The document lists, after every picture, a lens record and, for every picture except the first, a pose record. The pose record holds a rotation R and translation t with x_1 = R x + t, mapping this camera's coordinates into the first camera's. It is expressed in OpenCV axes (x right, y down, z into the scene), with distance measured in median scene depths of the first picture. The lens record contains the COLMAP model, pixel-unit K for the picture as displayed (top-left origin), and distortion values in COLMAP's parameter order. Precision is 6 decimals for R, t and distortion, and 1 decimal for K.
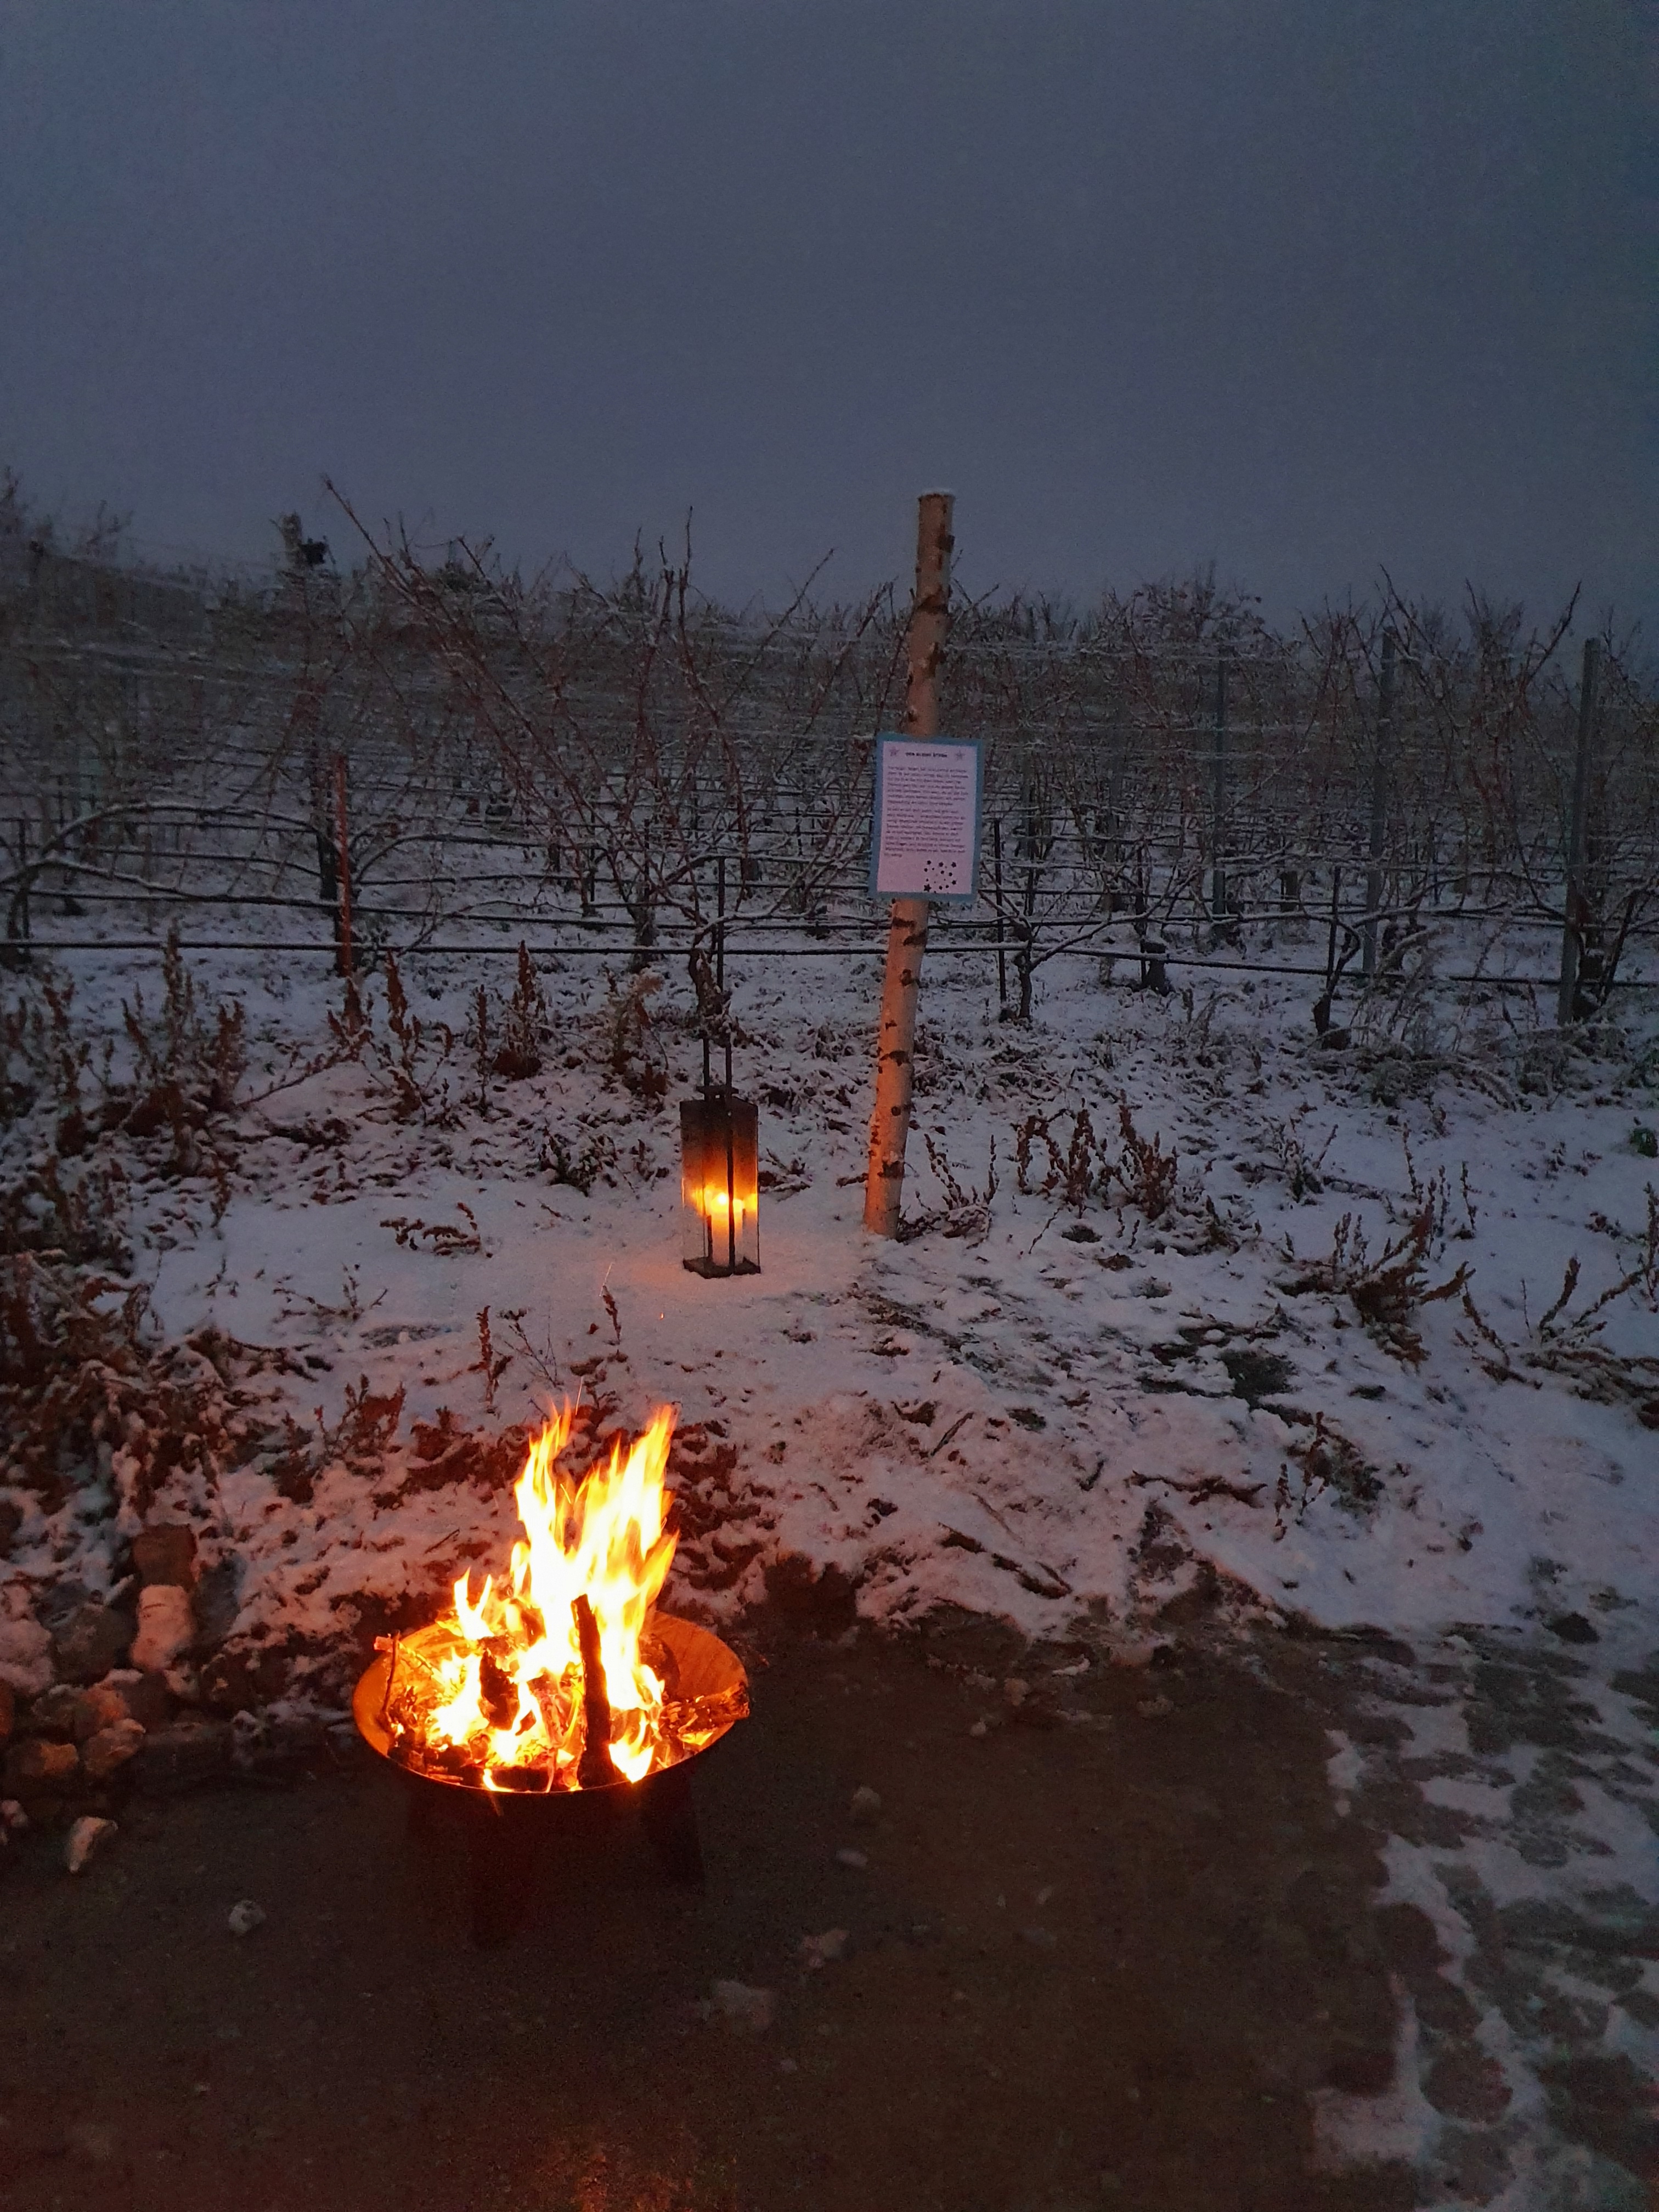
lens RADIAL K [[1710.1, 0, 774.8], [0, 1710.1, 1087.7], [0, 0, 1]] dist [0.048567, -0.040228]
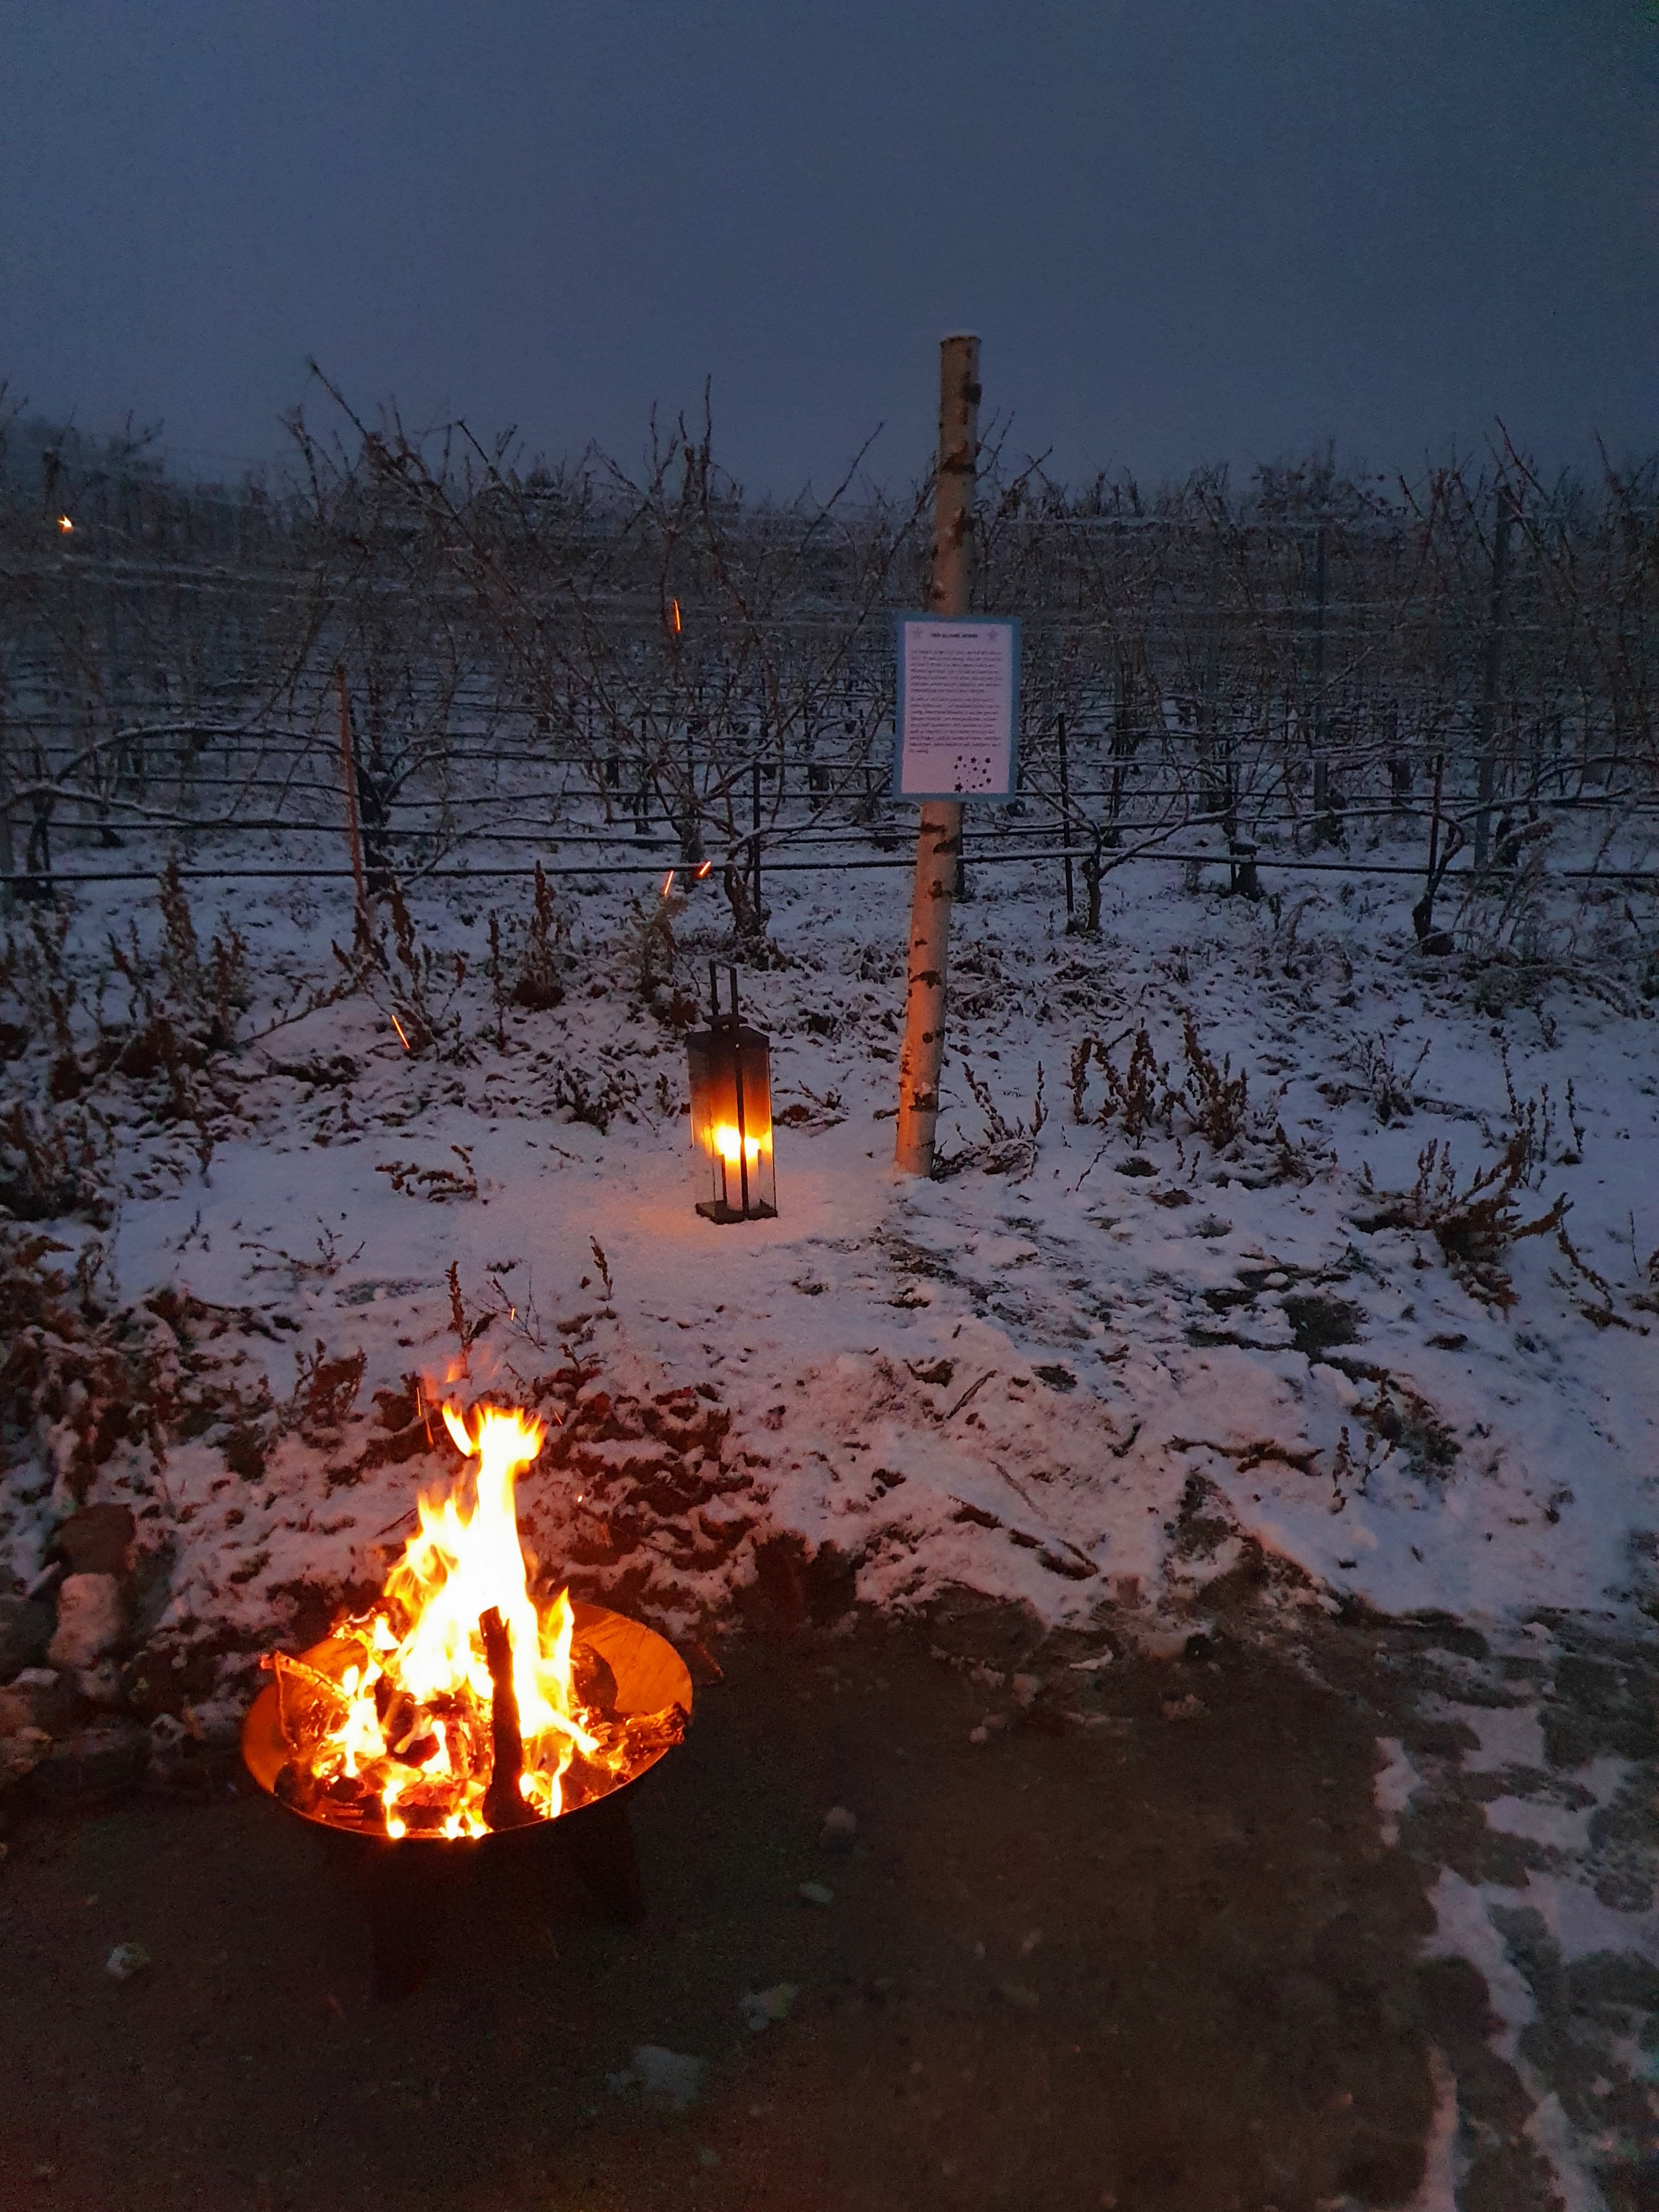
lens RADIAL K [[1710.1, 0, 784.6], [0, 1710.1, 1119.5], [0, 0, 1]] dist [0.048567, -0.040228]
pose [[0.997799, -0.017524, -0.063954, 0.063512], [0.021655, 0.997684, 0.064486, -0.003248], [0.062676, -0.065729, 0.995867, 0.101122]]
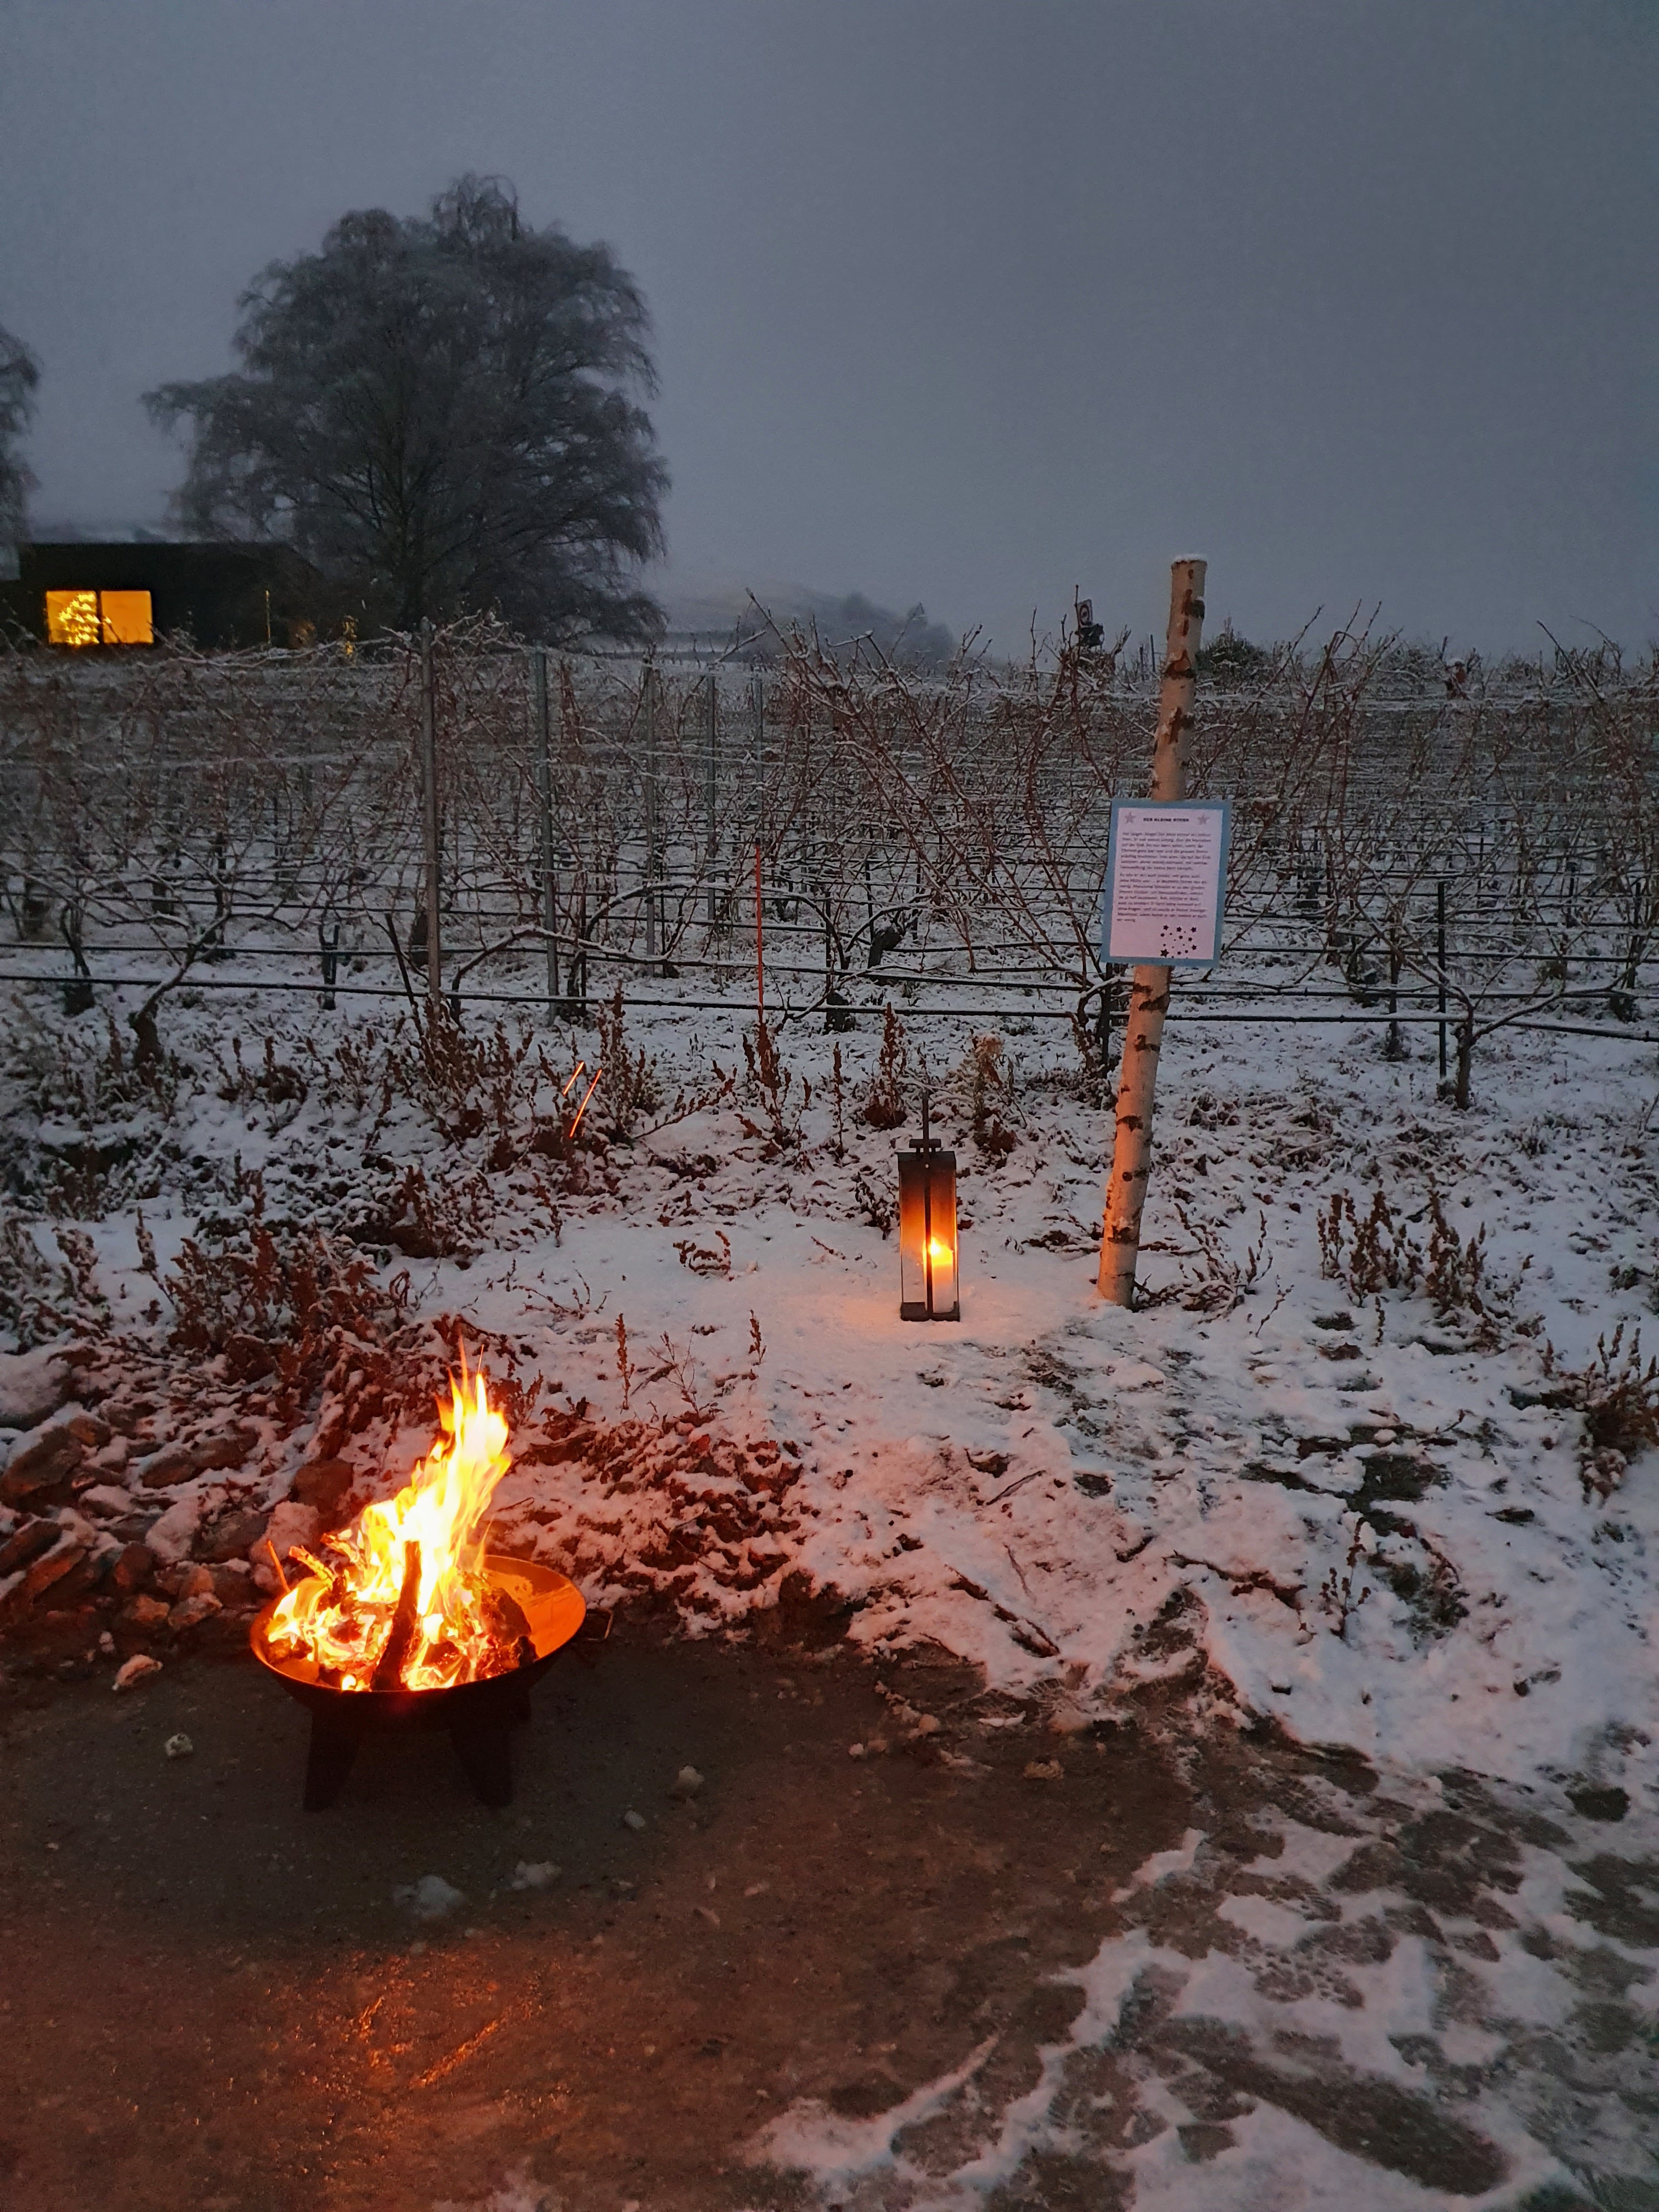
lens RADIAL K [[1710.1, 0, 820.2], [0, 1710.1, 1106.9], [0, 0, 1]] dist [0.048567, -0.040228]
pose [[0.895918, 0.044871, -0.441947, 0.427601], [-0.057380, 0.998240, -0.014970, -0.001619], [0.440498, 0.038771, 0.896916, 0.026336]]
